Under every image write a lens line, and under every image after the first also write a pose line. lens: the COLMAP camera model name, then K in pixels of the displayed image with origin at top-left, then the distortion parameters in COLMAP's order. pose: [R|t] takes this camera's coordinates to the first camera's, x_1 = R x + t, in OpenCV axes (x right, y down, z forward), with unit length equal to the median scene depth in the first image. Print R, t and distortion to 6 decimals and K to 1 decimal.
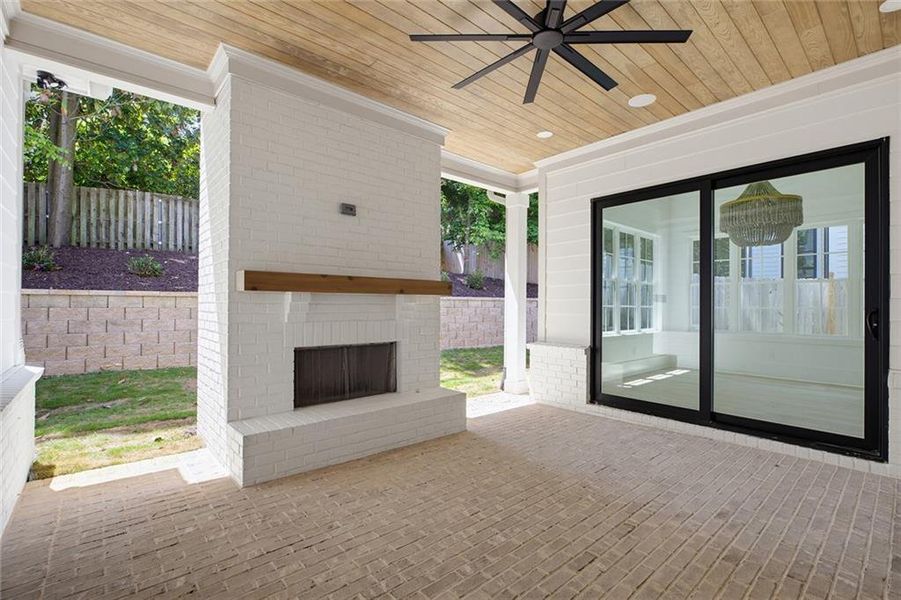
lens RADIAL K [[404.2, 0, 446.9], [0, 404.2, 303.3], [0, 0, 1]] dist [0.002140, -0.000523]
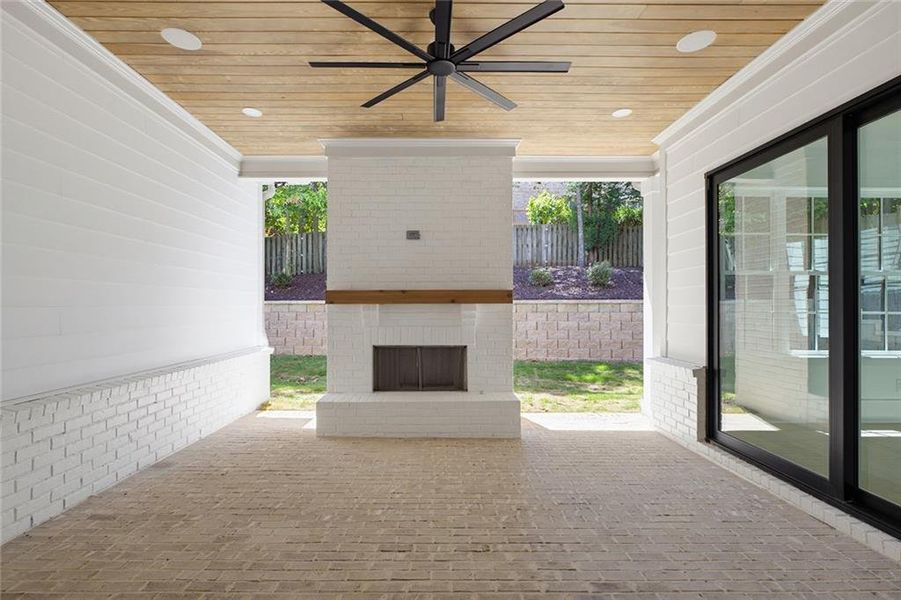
lens RADIAL K [[404.2, 0, 437.3], [0, 404.2, 304.9], [0, 0, 1]] dist [0.002140, -0.000523]
pose [[0.758465, -0.009225, -0.651648, 0.583427], [0.008569, 0.999955, -0.004183, -0.014577], [0.651657, -0.002411, 0.758510, 0.115291]]
